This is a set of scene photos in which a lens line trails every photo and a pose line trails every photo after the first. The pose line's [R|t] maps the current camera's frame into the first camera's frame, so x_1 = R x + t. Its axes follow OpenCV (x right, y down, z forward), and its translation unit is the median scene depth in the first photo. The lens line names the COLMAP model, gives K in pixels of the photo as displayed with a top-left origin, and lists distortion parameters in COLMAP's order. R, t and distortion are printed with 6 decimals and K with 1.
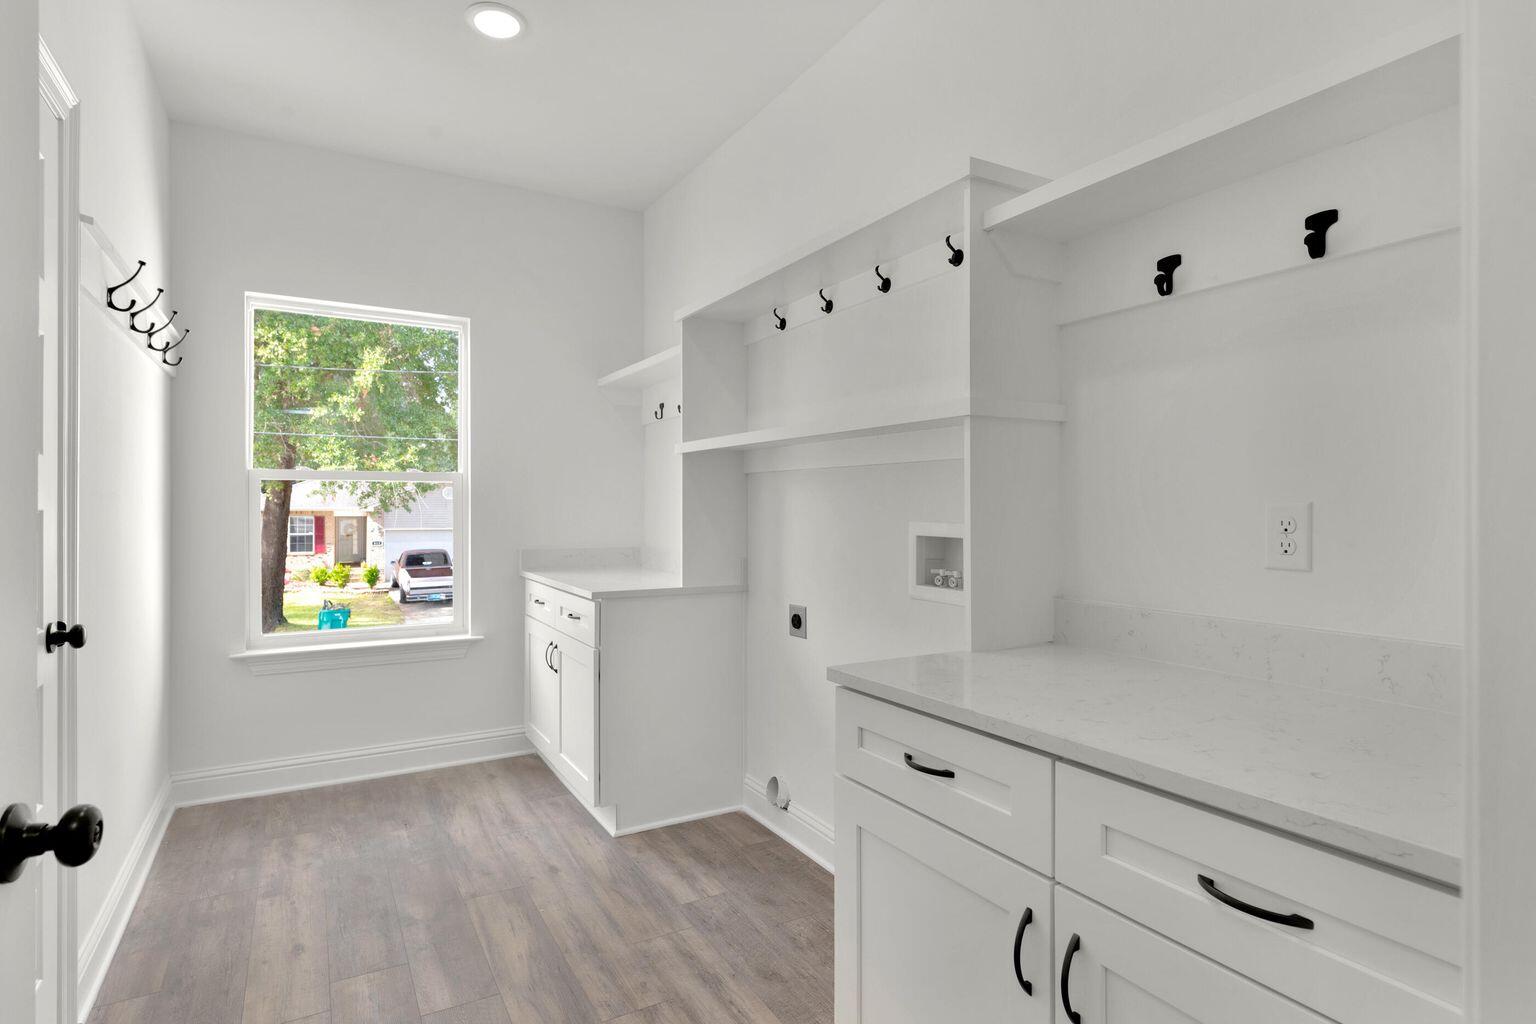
lens RADIAL K [[802.9, 0, 768.8], [0, 802.9, 488.9], [0, 0, 1]] dist [0.029249, -0.014029]
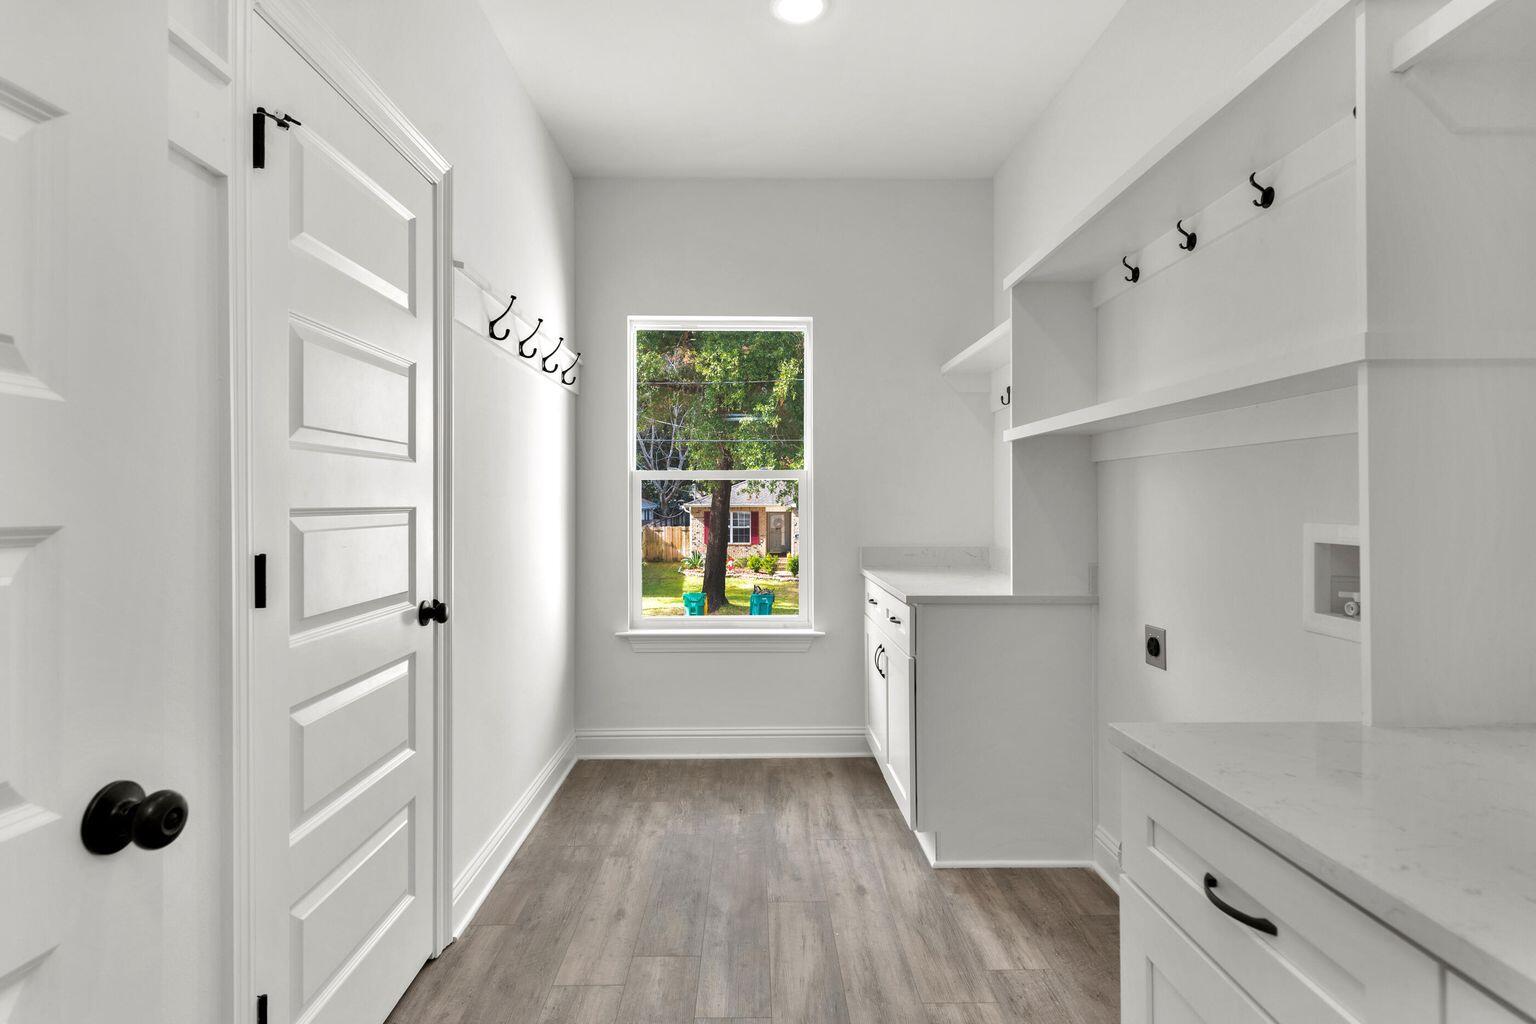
lens RADIAL K [[802.9, 0, 768.8], [0, 802.9, 488.9], [0, 0, 1]] dist [0.029249, -0.014029]
pose [[0.875899, -0.011982, -0.482345, 0.088428], [0.014395, 0.999896, 0.001303, 0.002736], [0.482279, -0.008085, 0.875980, 0.119899]]
